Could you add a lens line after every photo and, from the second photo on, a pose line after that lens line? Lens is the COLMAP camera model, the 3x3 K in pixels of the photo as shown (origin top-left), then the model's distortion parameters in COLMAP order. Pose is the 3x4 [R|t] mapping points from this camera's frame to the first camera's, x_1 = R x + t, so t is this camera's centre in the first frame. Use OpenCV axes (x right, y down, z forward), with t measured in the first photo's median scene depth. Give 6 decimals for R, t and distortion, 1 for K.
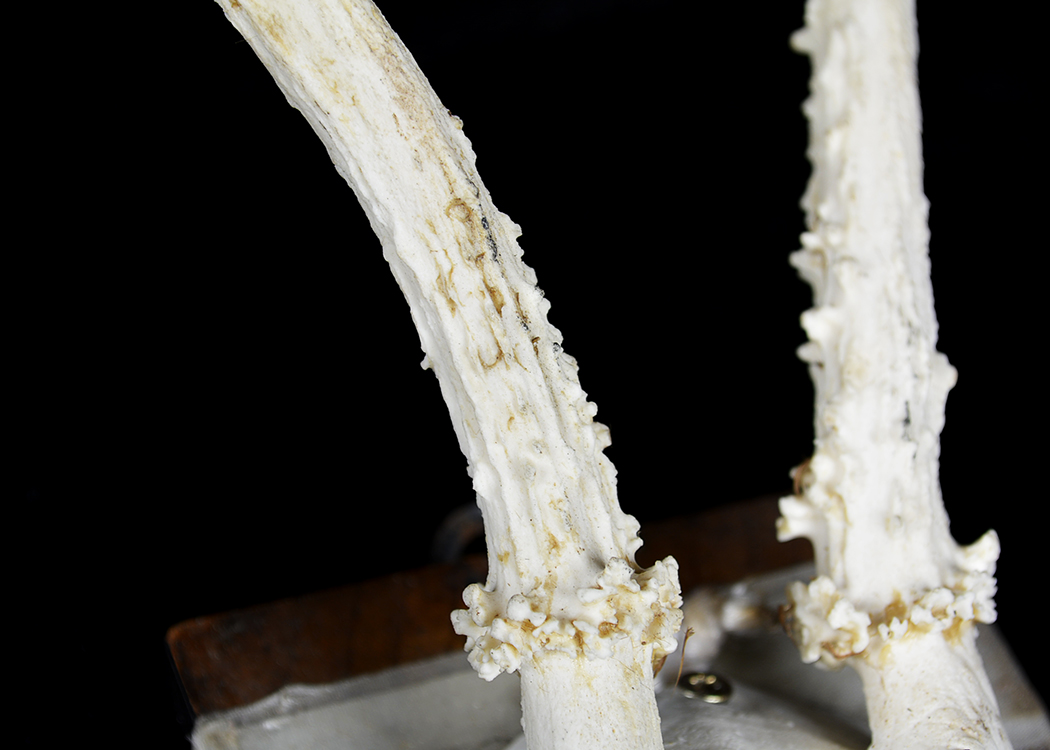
lens RADIAL K [[2609.4, 0, 524.3], [0, 2609.4, 378.0], [0, 0, 1]] dist [-0.016487, 0.000000]
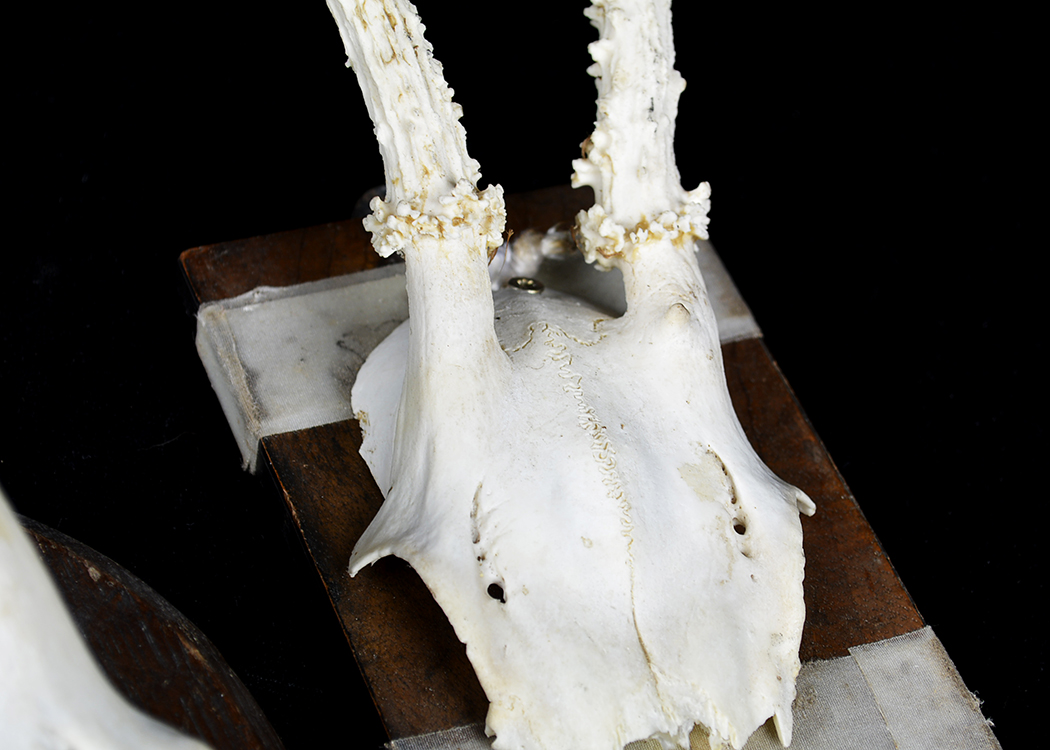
lens RADIAL K [[2609.4, 0, 525.8], [0, 2609.4, 370.9], [0, 0, 1]] dist [-0.016487, 0.000000]
pose [[0.999626, 0.007452, 0.026306, 0.029505], [-0.008207, 0.999554, 0.028712, 0.130564], [-0.026081, -0.028917, 0.999242, -0.589723]]
